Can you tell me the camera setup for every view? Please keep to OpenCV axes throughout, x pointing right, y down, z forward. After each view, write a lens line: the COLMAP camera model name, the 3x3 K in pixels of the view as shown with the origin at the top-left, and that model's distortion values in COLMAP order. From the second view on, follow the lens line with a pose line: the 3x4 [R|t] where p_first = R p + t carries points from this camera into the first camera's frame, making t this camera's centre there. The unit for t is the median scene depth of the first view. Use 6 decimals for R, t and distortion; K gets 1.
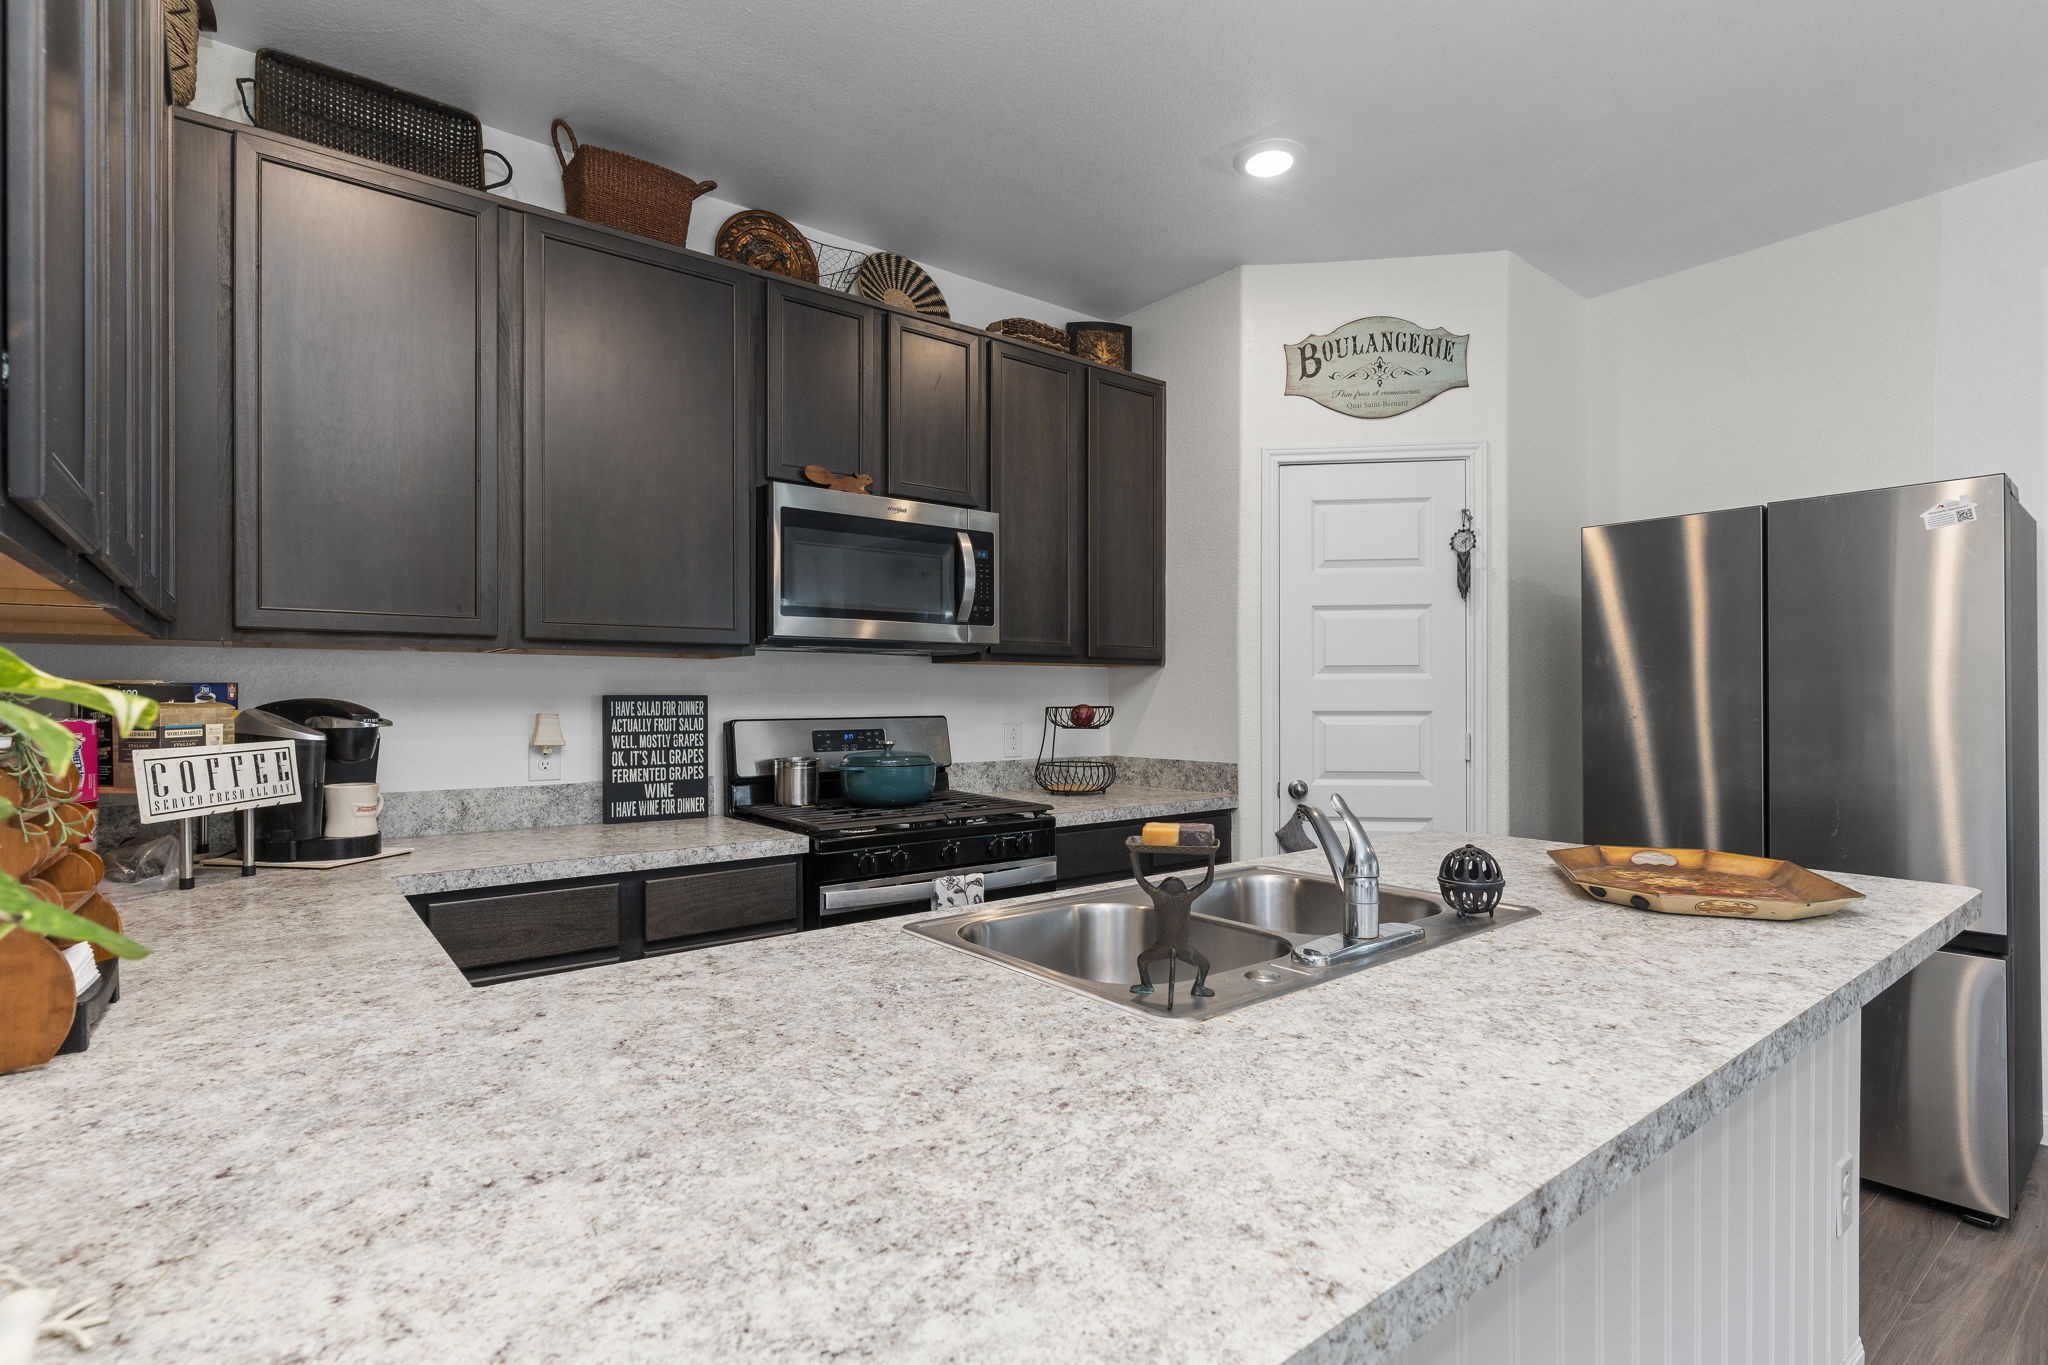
lens RADIAL K [[985.4, 0, 1037.1], [0, 985.4, 691.9], [0, 0, 1]] dist [-0.000375, -0.000342]
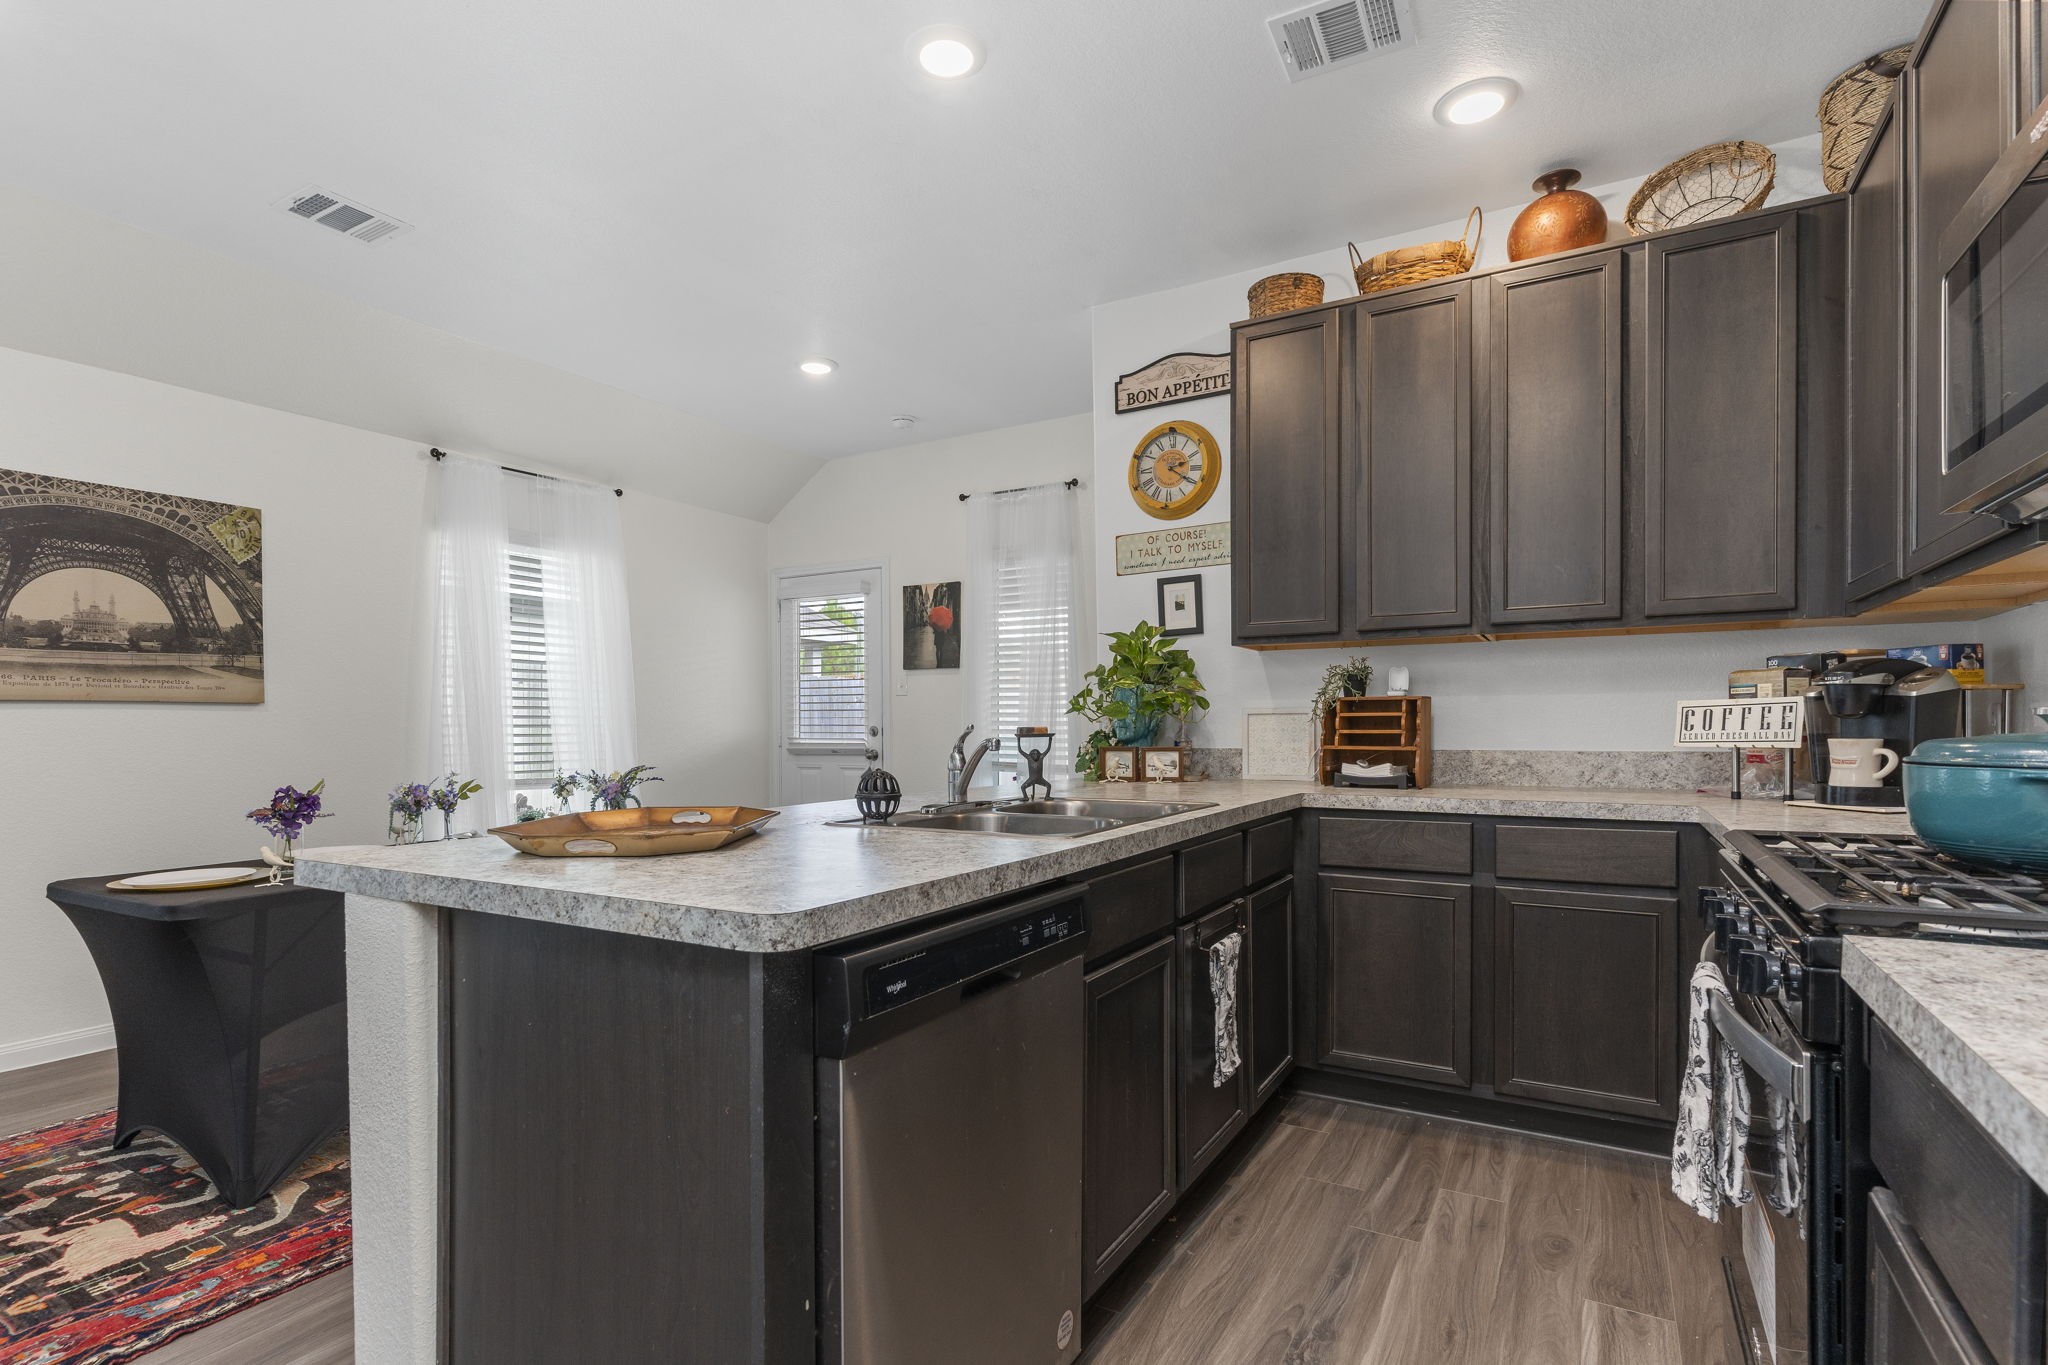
lens RADIAL K [[985.4, 0, 1024.7], [0, 985.4, 743.7], [0, 0, 1]] dist [-0.000375, -0.000342]
pose [[-0.930572, 0.017064, -0.365710, 0.333335], [0.011830, 0.999793, 0.016548, 0.044628], [0.365917, 0.011073, -0.930582, 1.041791]]
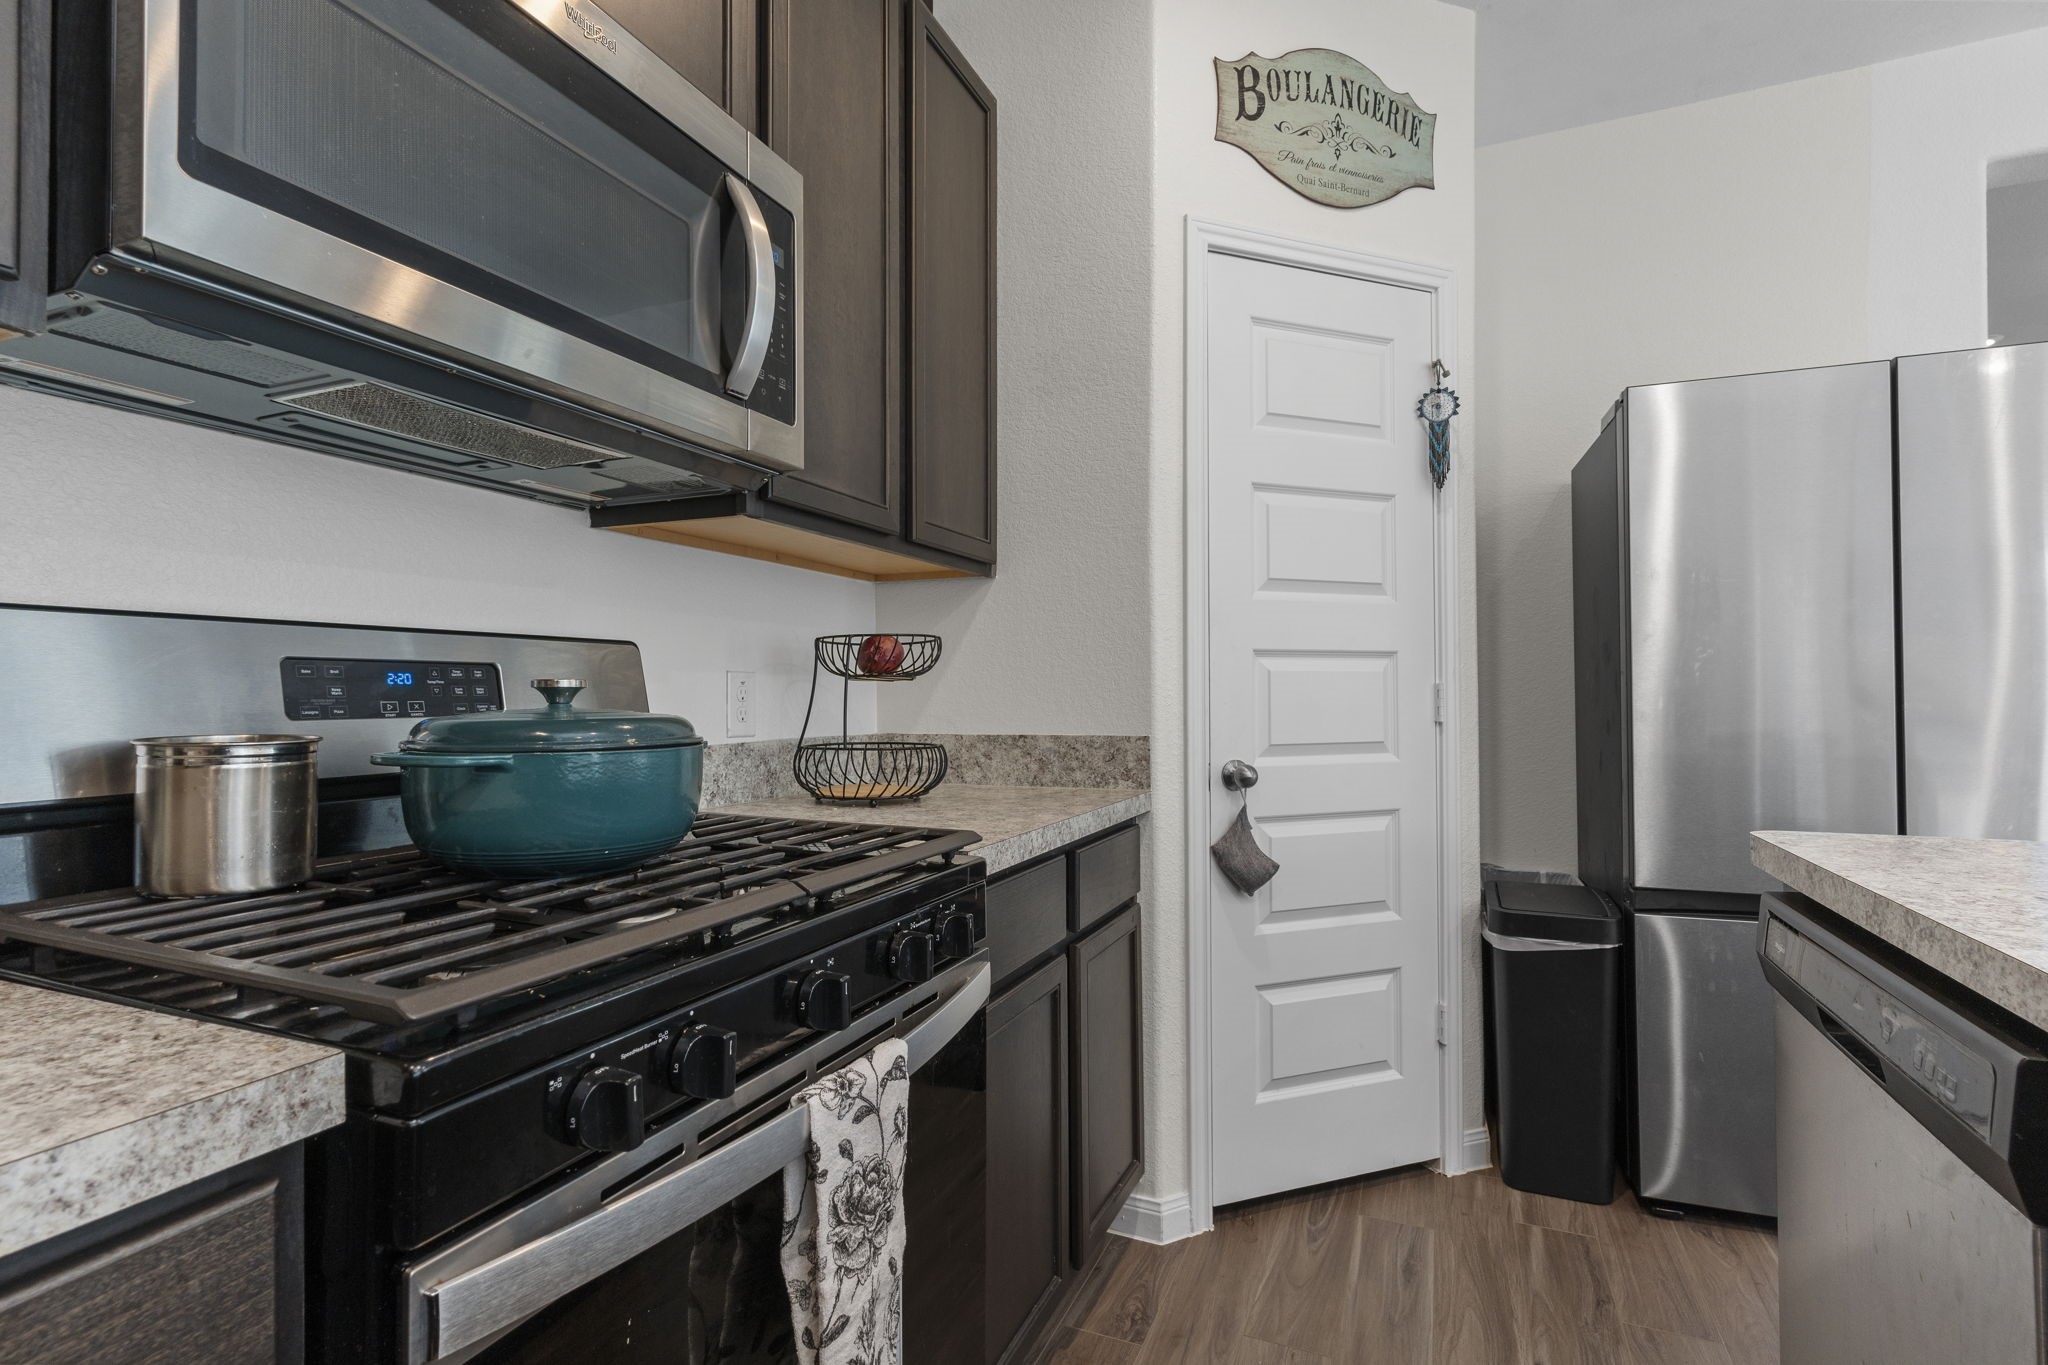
lens RADIAL K [[985.4, 0, 1029.5], [0, 985.4, 675.0], [0, 0, 1]] dist [-0.000375, -0.000342]
pose [[0.882484, 0.005499, 0.470311, -0.144418], [0.001631, 0.999890, -0.014752, 0.045890], [-0.470340, 0.013785, 0.882377, 0.523372]]
